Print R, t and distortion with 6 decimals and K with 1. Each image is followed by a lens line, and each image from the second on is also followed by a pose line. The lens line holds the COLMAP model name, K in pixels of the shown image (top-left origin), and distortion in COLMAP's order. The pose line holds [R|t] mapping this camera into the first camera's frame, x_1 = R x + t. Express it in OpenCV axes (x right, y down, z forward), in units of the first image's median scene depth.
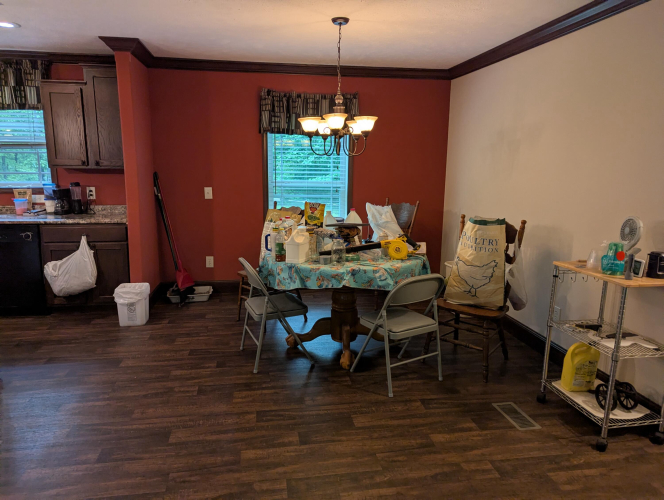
lens RADIAL K [[471.8, 0, 328.9], [0, 471.8, 248.1], [0, 0, 1]] dist [0.063426, -0.056993]
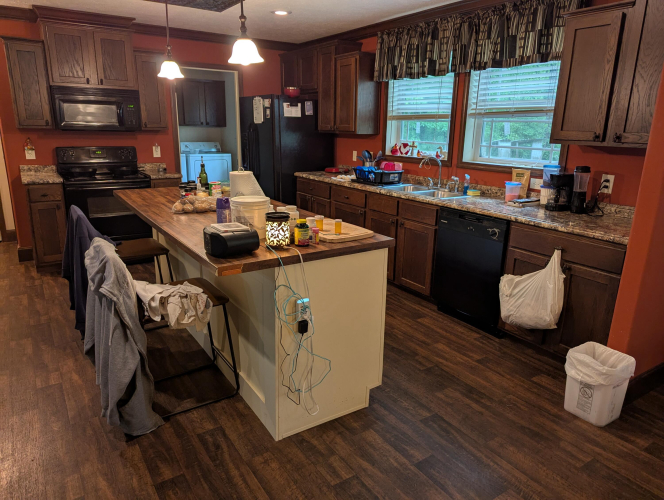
lens RADIAL K [[471.8, 0, 330.2], [0, 471.8, 246.6], [0, 0, 1]] dist [0.063426, -0.056993]
pose [[0.416254, 0.231828, -0.879197, -0.065849], [-0.181505, 0.968674, 0.169489, -0.080285], [0.890948, 0.089028, 0.445293, 0.410074]]
